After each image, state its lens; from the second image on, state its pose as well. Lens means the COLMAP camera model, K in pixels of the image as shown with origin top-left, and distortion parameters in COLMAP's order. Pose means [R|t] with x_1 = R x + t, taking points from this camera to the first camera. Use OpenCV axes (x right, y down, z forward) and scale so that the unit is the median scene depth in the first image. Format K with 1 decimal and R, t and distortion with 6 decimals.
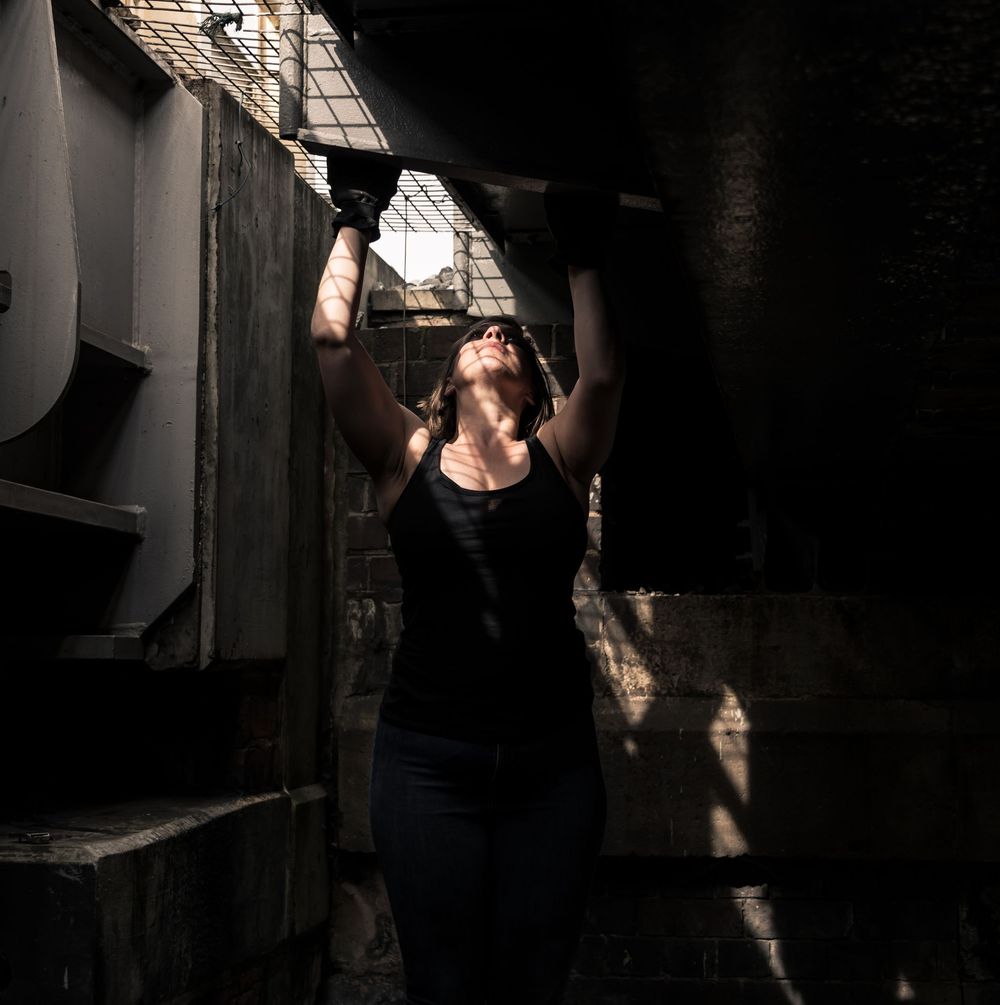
lens RADIAL K [[2181.1, 0, 498.2], [0, 2181.1, 366.9], [0, 0, 1]] dist [0.009584, -0.185707]
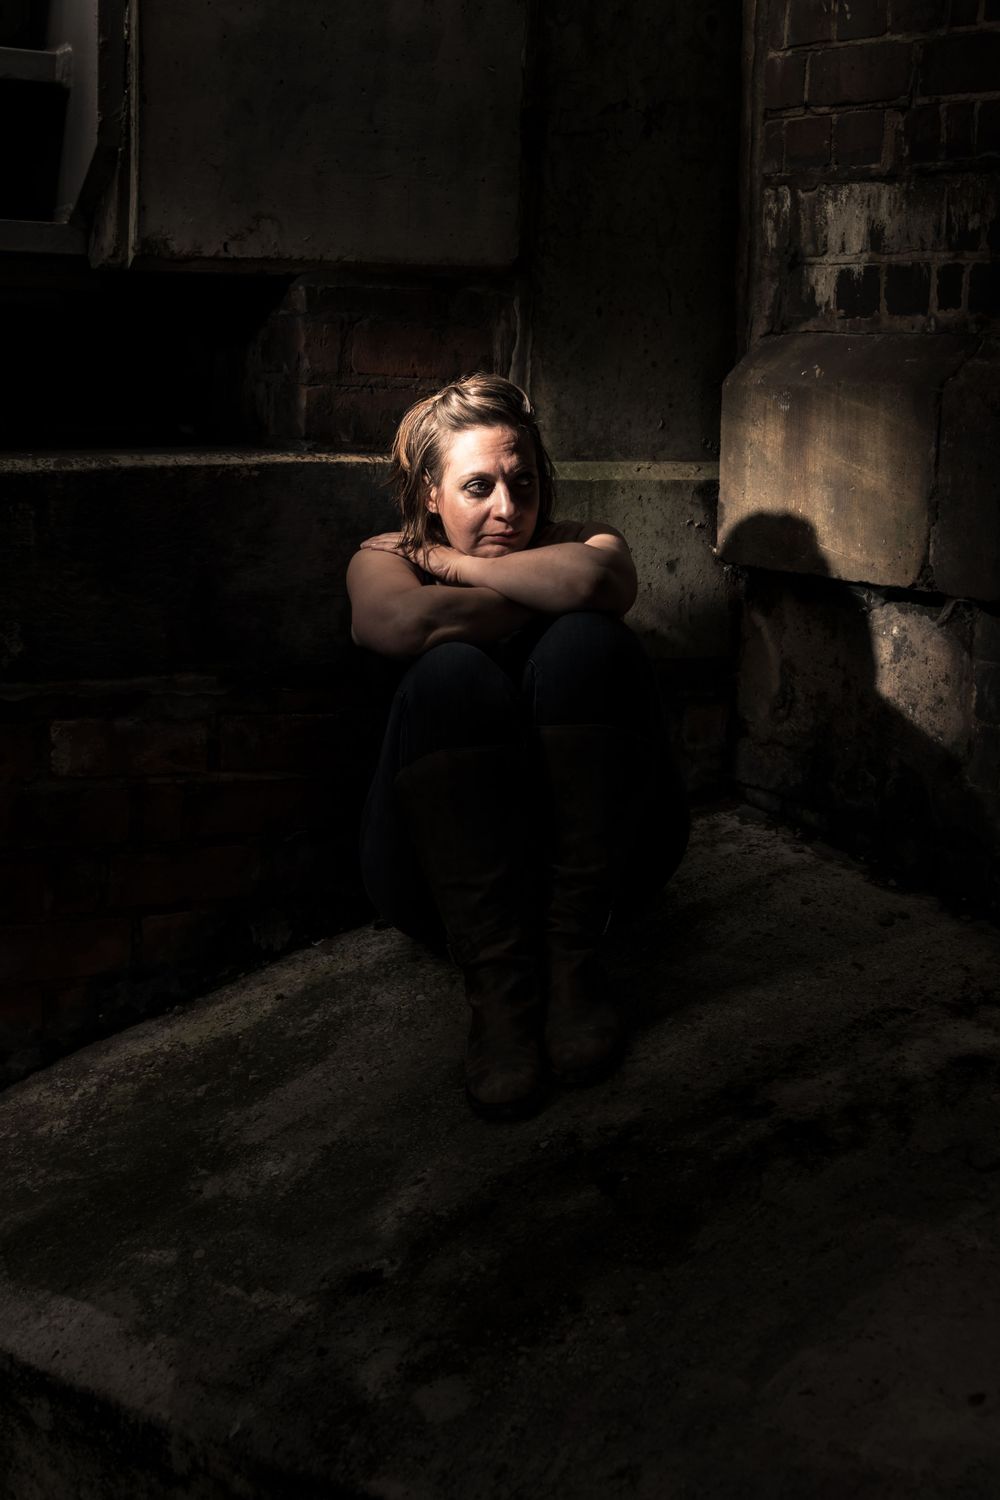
lens RADIAL K [[2646.2, 0, 500.0], [0, 2646.2, 750.0], [0, 0, 1]] dist [-0.037388, 0.056080]
pose [[0.618907, 0.131450, -0.774387, 0.565620], [0.078679, 0.970563, 0.227633, 0.090973], [0.781514, -0.201812, 0.590346, 0.473041]]
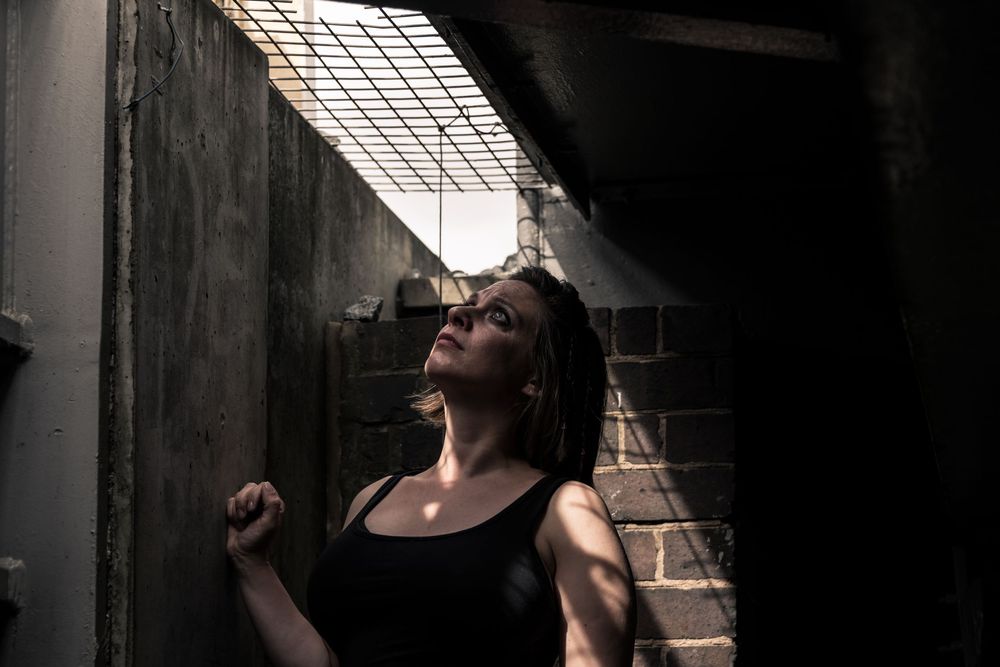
lens RADIAL K [[2665.4, 0, 500.0], [0, 2665.4, 333.5], [0, 0, 1]] dist [-0.083717, 0.481883]
pose [[0.998537, -0.021970, -0.049411, 0.018315], [0.019020, 0.998054, -0.059389, 0.040875], [0.050620, 0.058362, 0.997011, 0.186869]]
